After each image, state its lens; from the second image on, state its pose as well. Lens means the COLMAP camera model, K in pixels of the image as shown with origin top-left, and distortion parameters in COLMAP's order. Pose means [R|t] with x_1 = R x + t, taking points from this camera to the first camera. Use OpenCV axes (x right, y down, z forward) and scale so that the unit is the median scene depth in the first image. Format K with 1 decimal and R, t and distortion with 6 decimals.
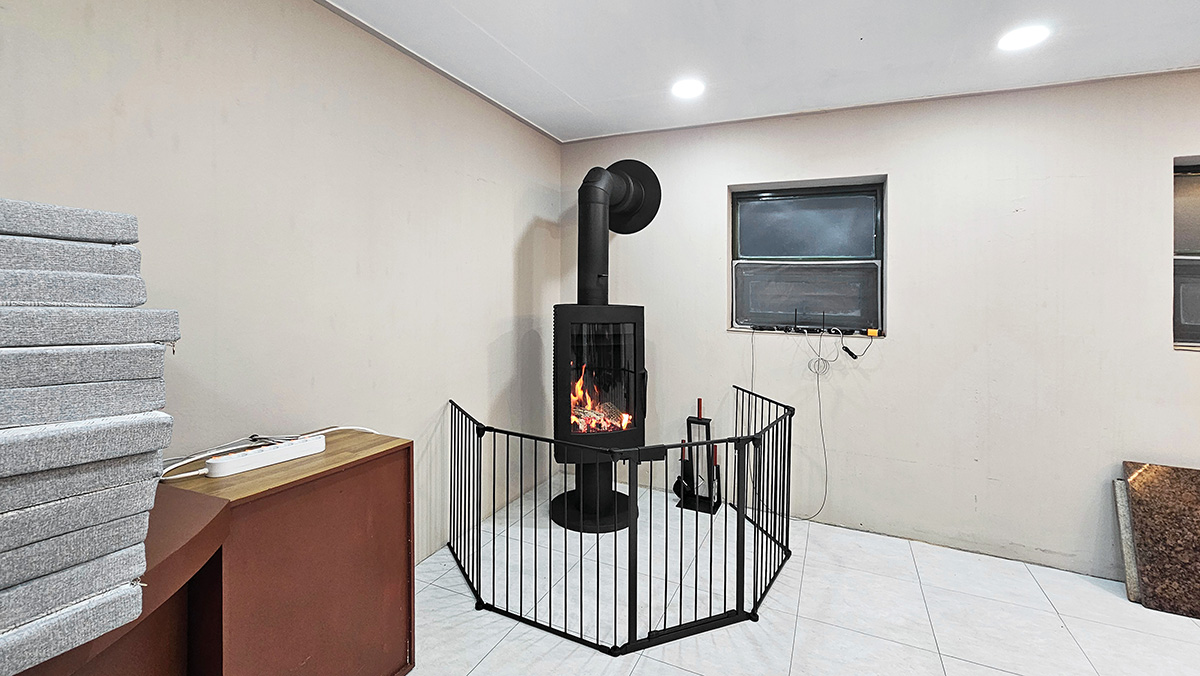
lens RADIAL K [[506.2, 0, 581.2], [0, 506.2, 306.4], [0, 0, 1]] dist [-0.000084, -0.000030]
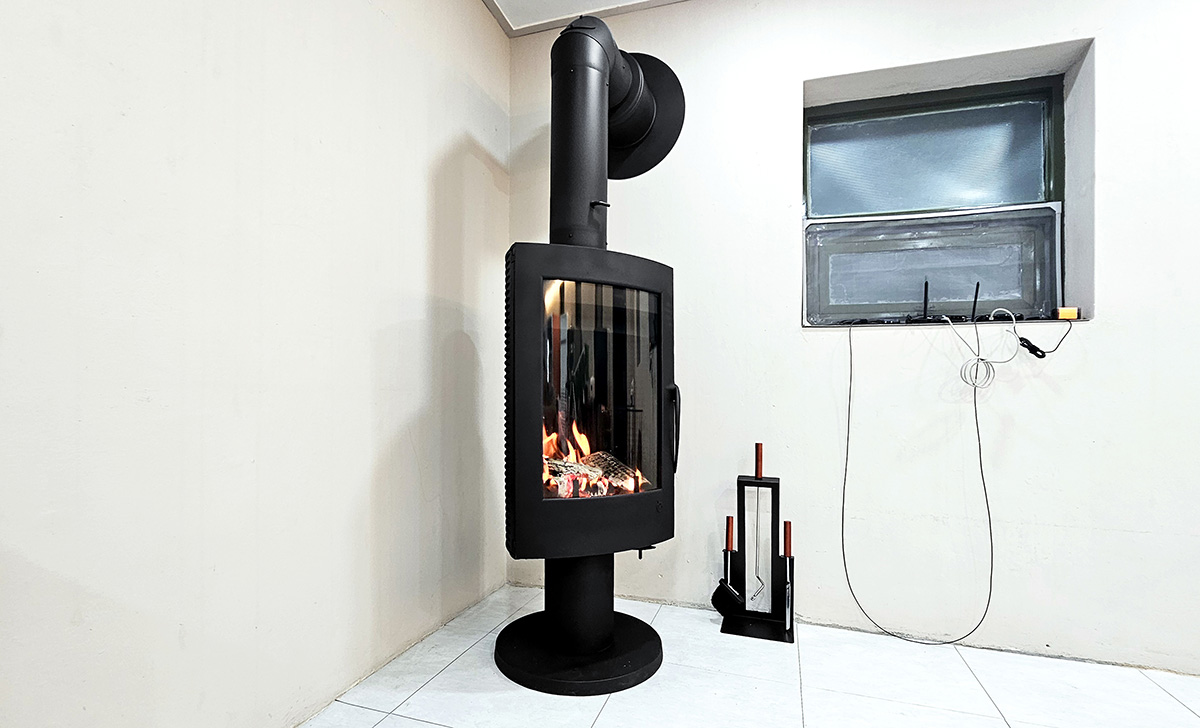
lens RADIAL K [[541.4, 0, 594.6], [0, 541.4, 412.8], [0, 0, 1]] dist [0.002492, 0.000143]
pose [[0.987561, 0.003000, 0.157210, -0.049066], [-0.003427, 0.999991, 0.002444, 0.146677], [-0.157201, -0.002952, 0.987562, 0.417476]]
